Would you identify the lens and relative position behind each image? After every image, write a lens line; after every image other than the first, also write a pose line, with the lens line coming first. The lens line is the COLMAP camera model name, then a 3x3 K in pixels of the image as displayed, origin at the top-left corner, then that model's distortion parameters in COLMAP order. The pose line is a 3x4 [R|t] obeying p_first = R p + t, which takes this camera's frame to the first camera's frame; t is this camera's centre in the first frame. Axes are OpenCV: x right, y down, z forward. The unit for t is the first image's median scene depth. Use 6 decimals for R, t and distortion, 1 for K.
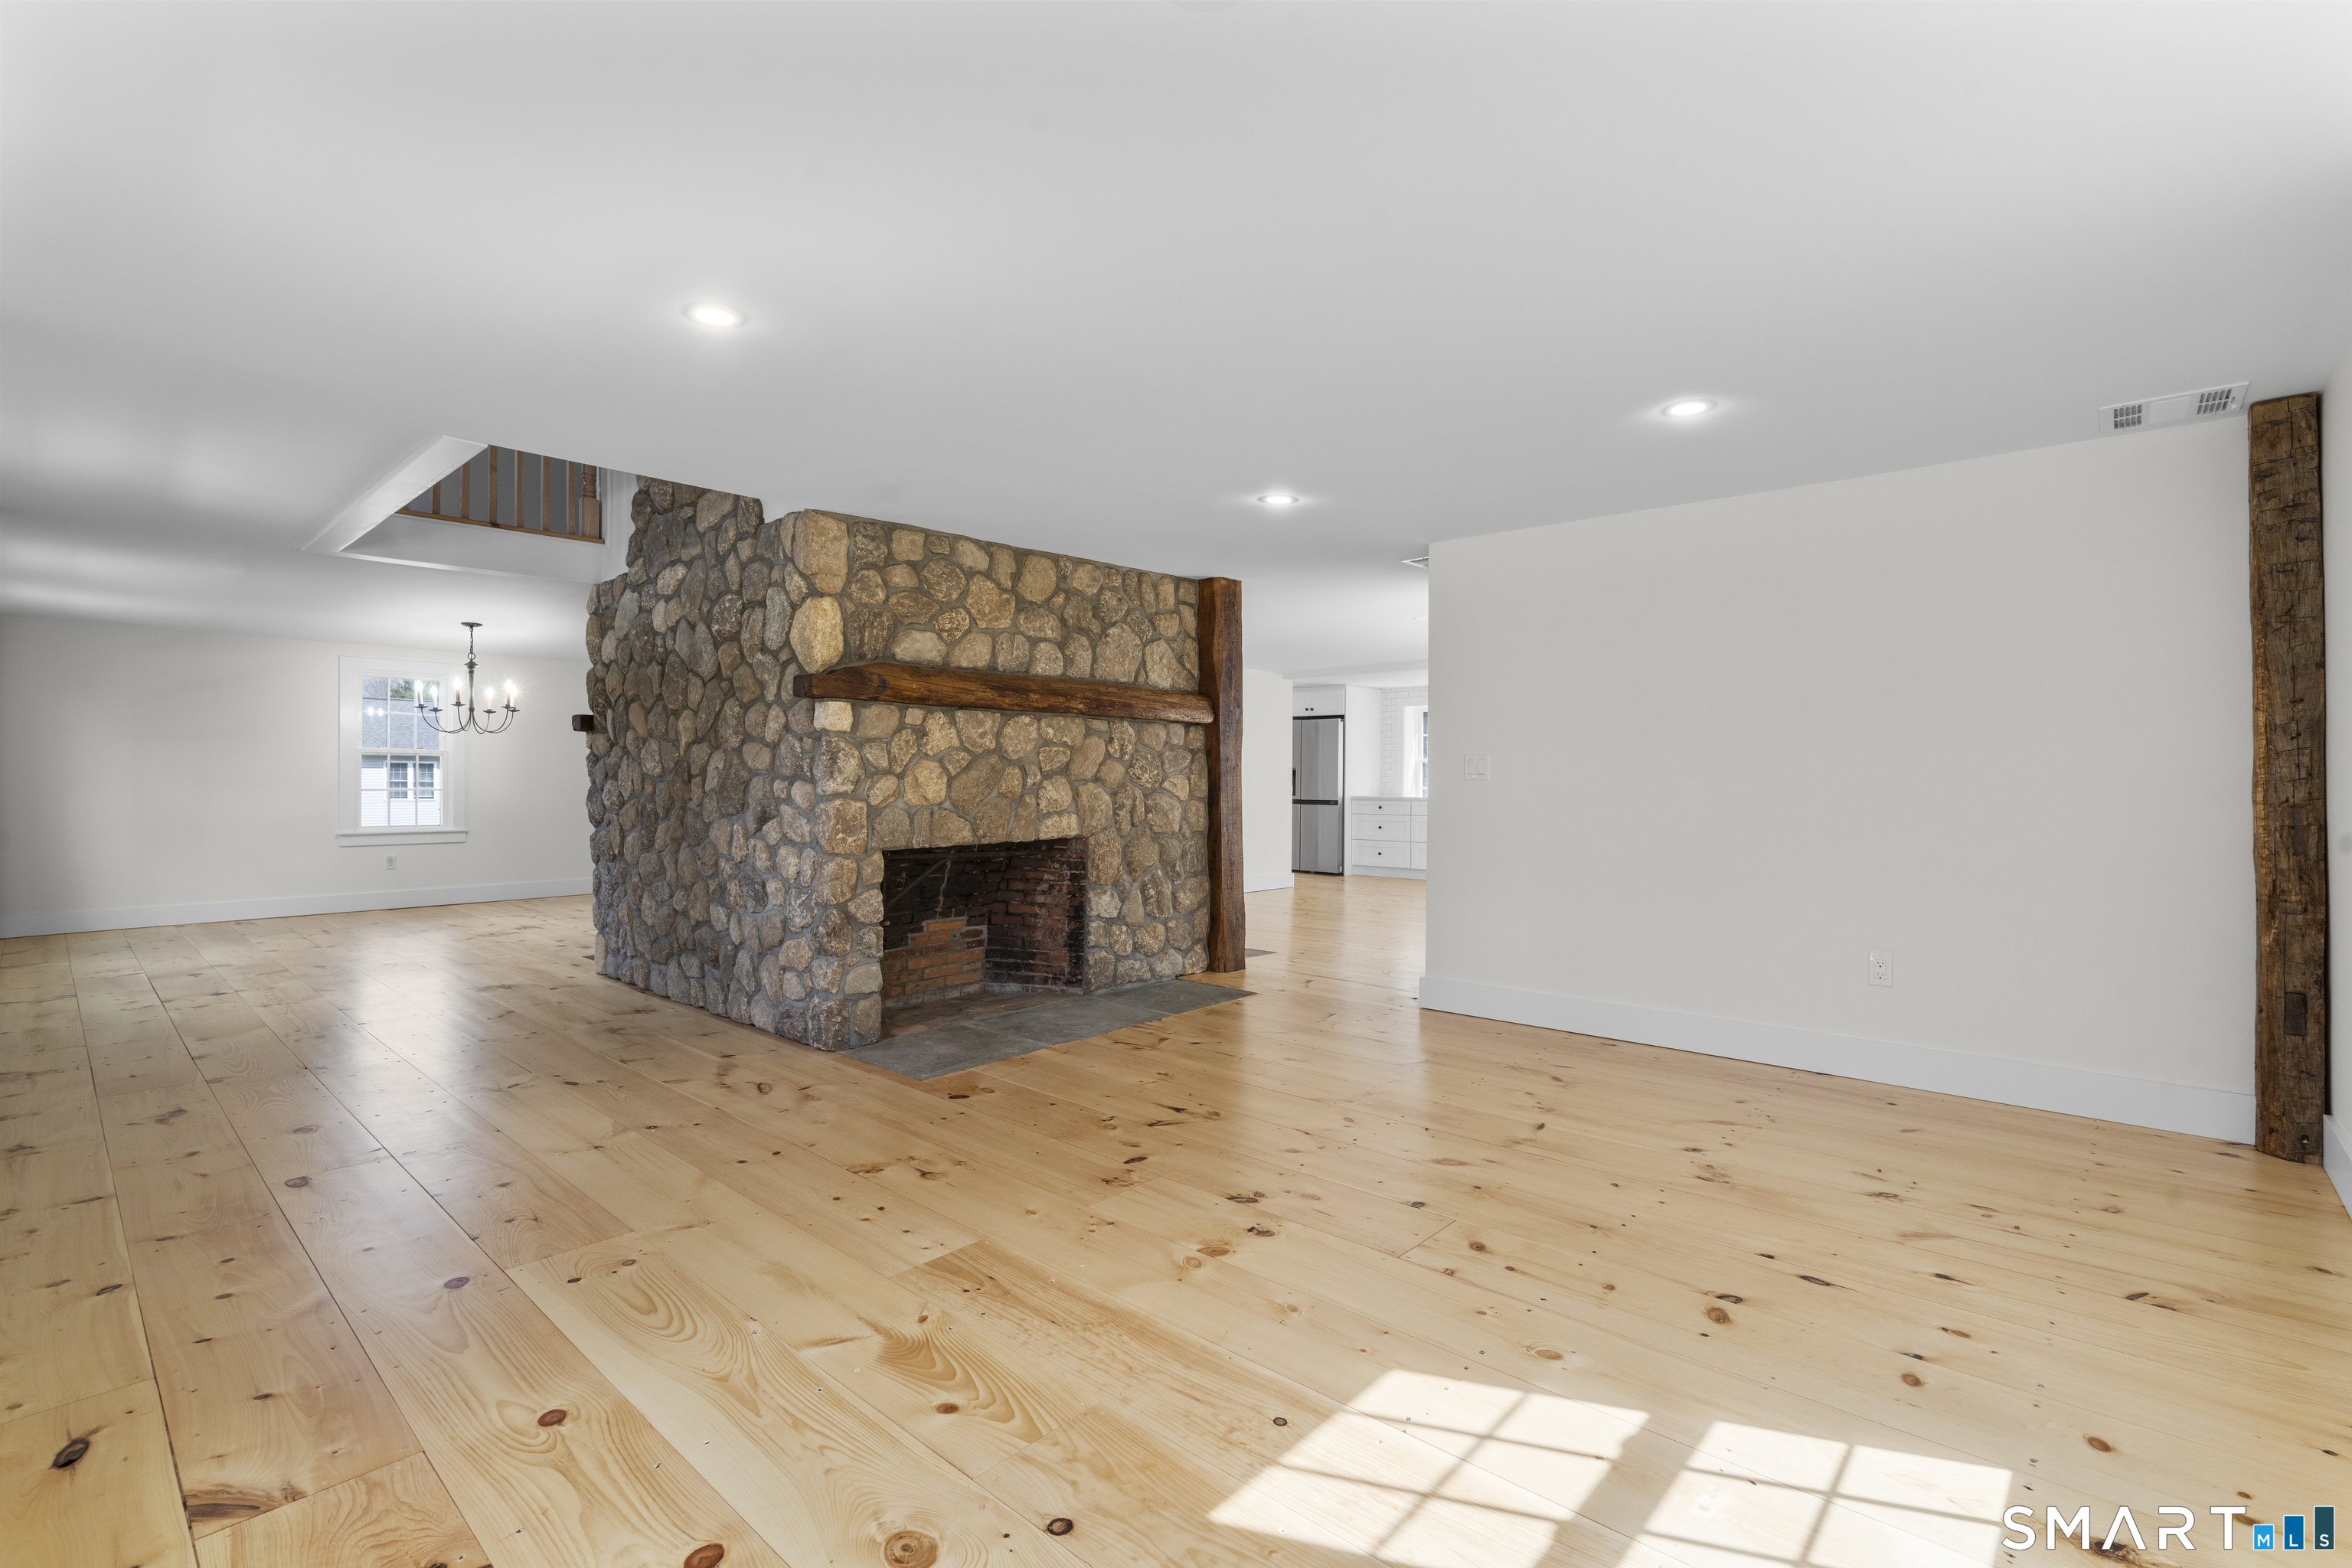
lens RADIAL K [[1053.8, 0, 1173.6], [0, 1053.8, 787.9], [0, 0, 1]] dist [-0.012376, 0.005607]
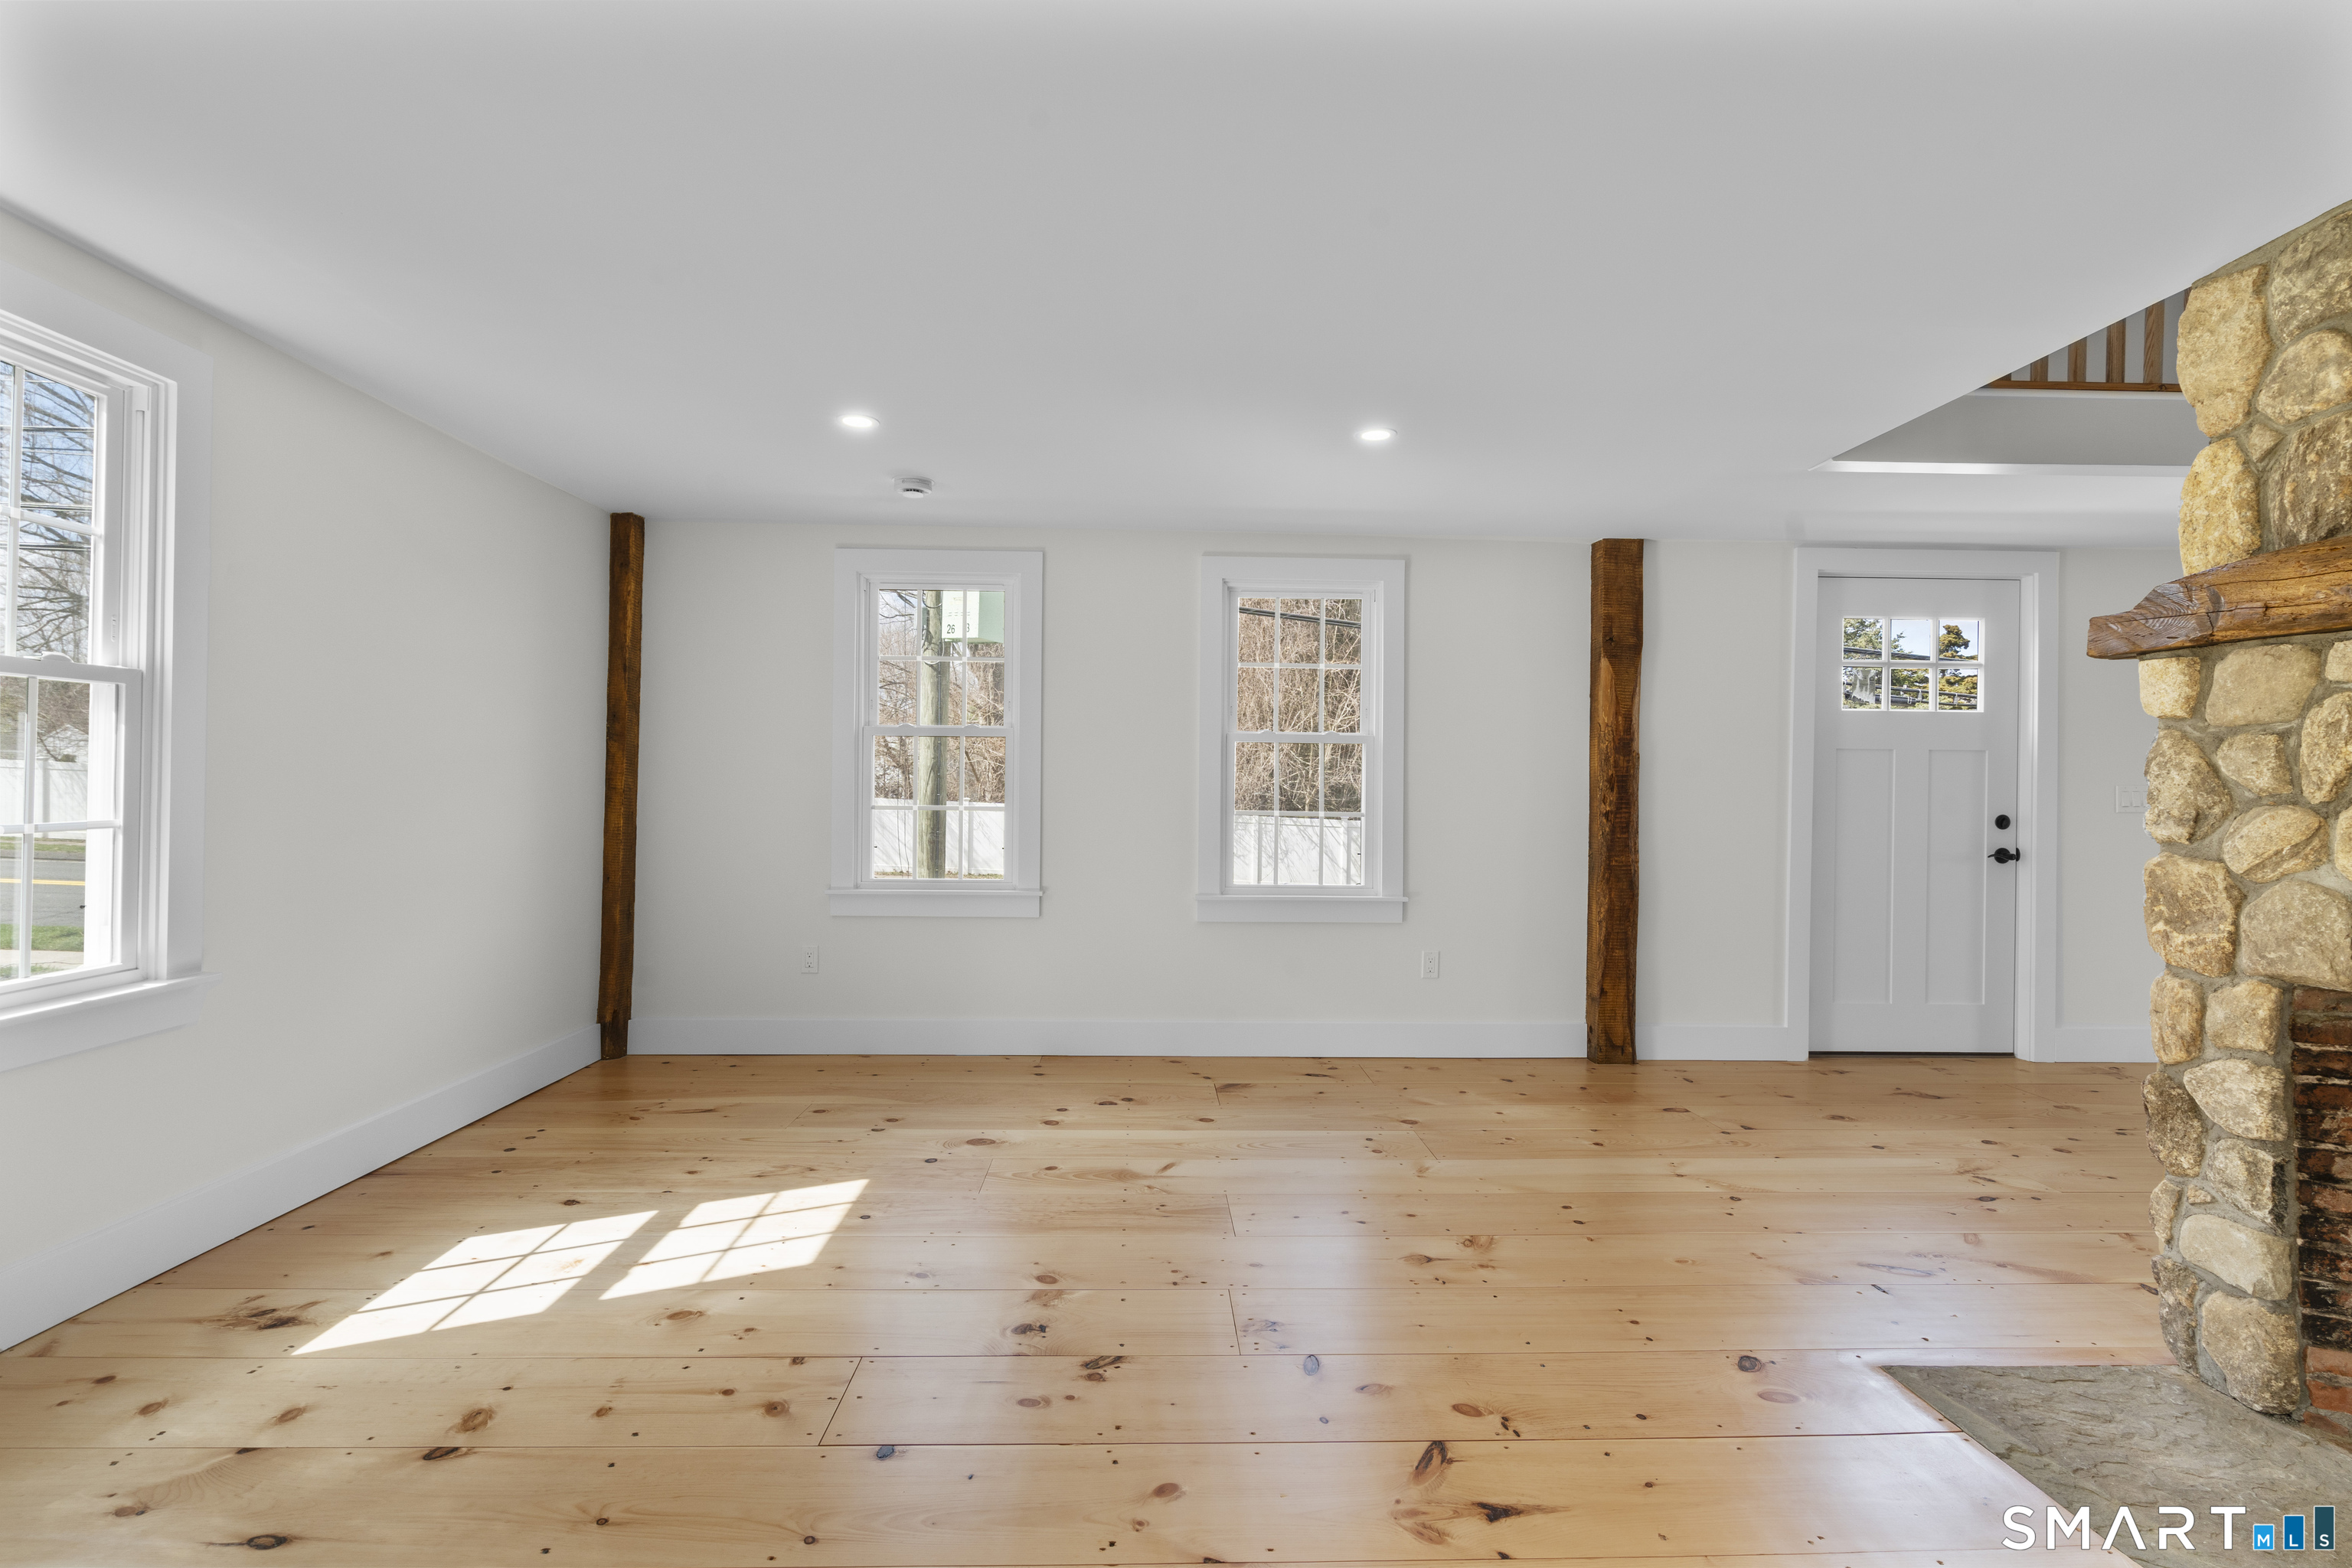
lens RADIAL K [[1053.8, 0, 1173.6], [0, 1053.8, 787.9], [0, 0, 1]] dist [-0.012376, 0.005607]
pose [[-0.715964, -0.008555, -0.698085, 0.459988], [-0.017810, 0.999823, 0.006013, -0.019157], [0.697910, 0.016738, -0.715990, 1.293889]]
